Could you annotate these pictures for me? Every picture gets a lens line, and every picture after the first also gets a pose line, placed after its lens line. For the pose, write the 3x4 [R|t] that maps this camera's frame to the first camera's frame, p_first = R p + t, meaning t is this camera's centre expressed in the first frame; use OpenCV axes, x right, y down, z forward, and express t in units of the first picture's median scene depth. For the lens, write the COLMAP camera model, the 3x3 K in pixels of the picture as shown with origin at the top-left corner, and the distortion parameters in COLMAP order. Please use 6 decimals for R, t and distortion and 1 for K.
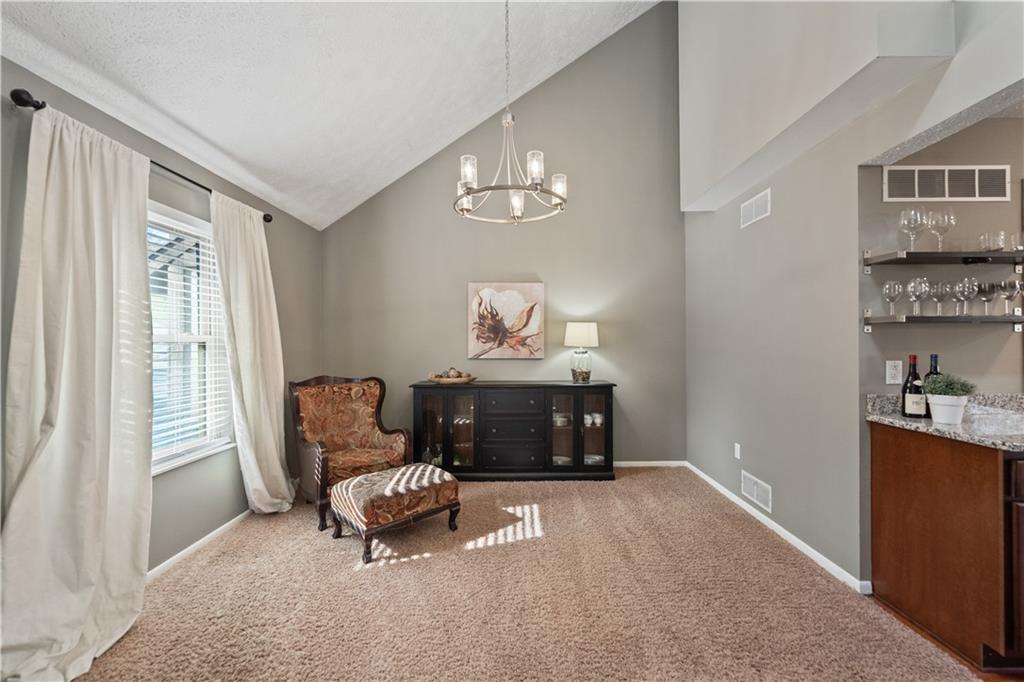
lens RADIAL K [[432.0, 0, 510.5], [0, 432.0, 340.4], [0, 0, 1]] dist [0.005460, -0.000183]
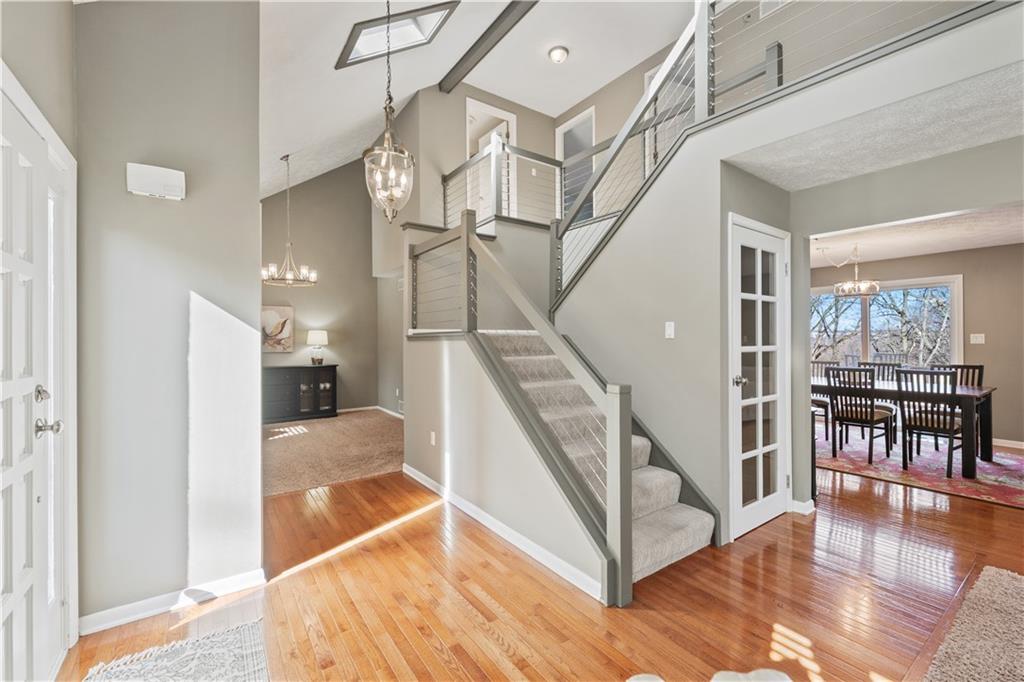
lens RADIAL K [[432.0, 0, 518.7], [0, 432.0, 339.1], [0, 0, 1]] dist [0.005460, -0.000183]
pose [[0.804725, 0.000725, 0.593647, -0.218851], [0.002126, 0.999989, -0.004104, 0.000887], [-0.593644, 0.004564, 0.804715, -0.890441]]
